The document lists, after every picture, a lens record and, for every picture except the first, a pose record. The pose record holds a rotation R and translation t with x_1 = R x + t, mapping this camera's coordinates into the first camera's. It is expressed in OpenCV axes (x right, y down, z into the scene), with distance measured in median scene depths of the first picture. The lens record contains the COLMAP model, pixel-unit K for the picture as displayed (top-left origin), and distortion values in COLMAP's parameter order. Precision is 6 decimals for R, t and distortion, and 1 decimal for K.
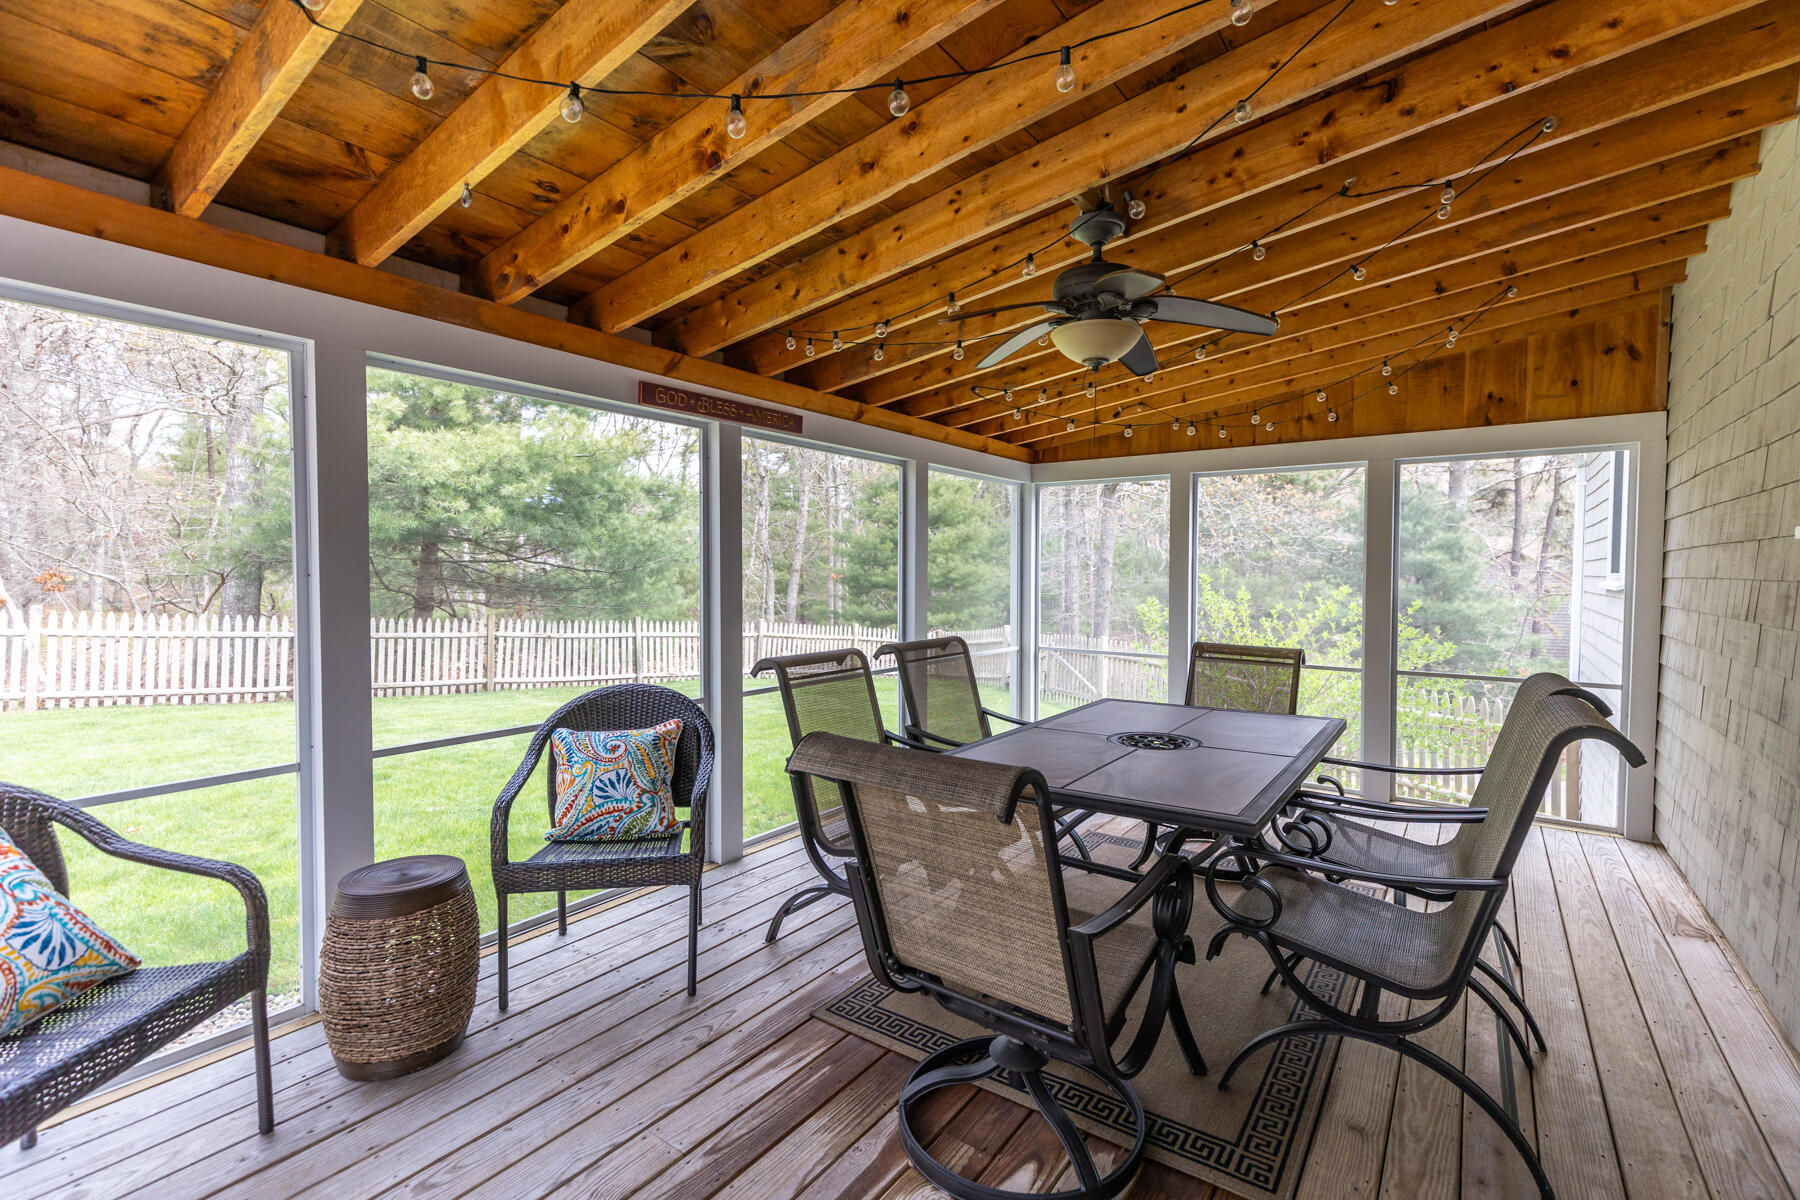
lens RADIAL K [[815.7, 0, 902.9], [0, 815.7, 607.5], [0, 0, 1]] dist [0.003846, -0.000053]
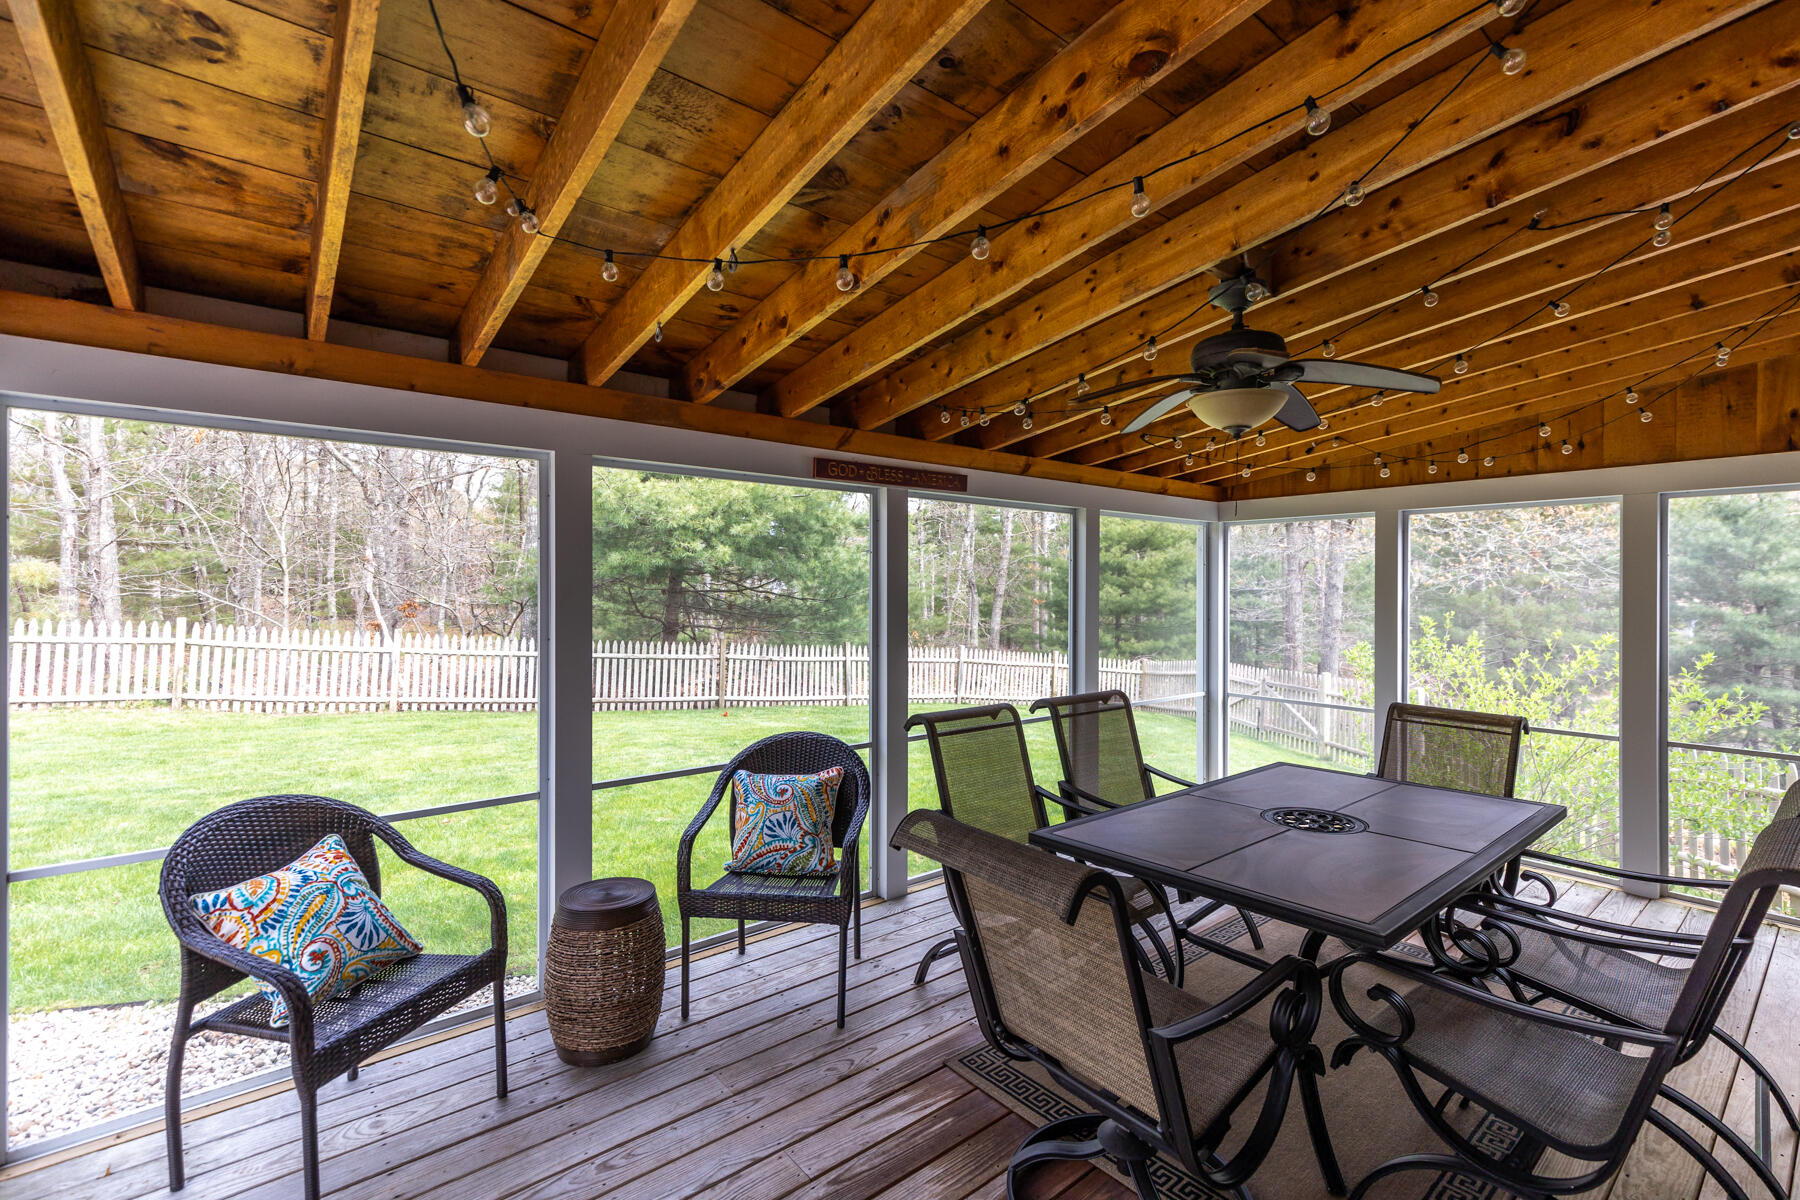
lens RADIAL K [[815.7, 0, 903.4], [0, 815.7, 599.3], [0, 0, 1]] dist [0.003846, -0.000053]
pose [[0.963830, 0.000089, -0.266518, 0.115234], [-0.006960, 0.999667, -0.024836, -0.072010], [0.266427, 0.025793, 0.963510, -0.045163]]
